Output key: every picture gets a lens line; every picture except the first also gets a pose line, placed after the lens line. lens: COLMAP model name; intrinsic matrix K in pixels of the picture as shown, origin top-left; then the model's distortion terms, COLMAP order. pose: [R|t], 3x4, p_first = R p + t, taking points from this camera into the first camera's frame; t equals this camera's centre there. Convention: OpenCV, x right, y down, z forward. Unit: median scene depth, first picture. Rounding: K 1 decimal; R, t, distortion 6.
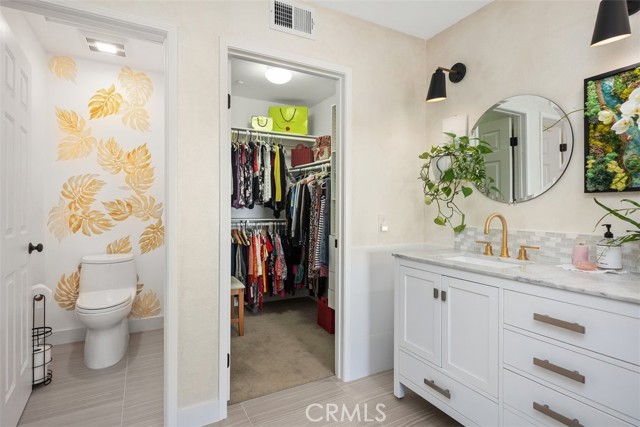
lens RADIAL K [[326.8, 0, 319.3], [0, 326.8, 210.1], [0, 0, 1]] dist [0.001282, -0.000099]
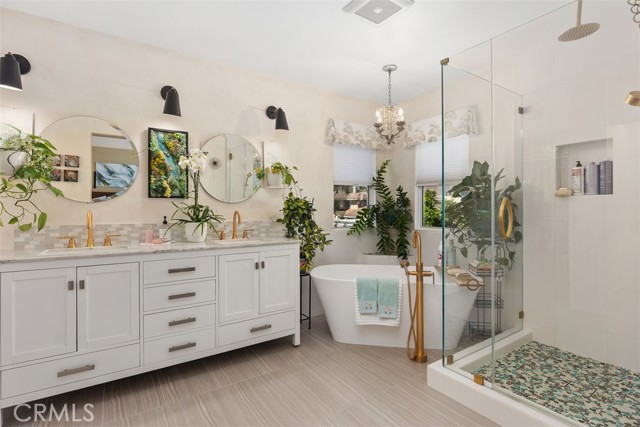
lens RADIAL K [[326.8, 0, 320.7], [0, 326.8, 210.5], [0, 0, 1]] dist [0.001282, -0.000099]
pose [[-0.103918, -0.006668, 0.994563, -0.839352], [0.003284, 0.999970, 0.007047, 0.002312], [-0.994580, 0.003999, -0.103893, 0.305718]]
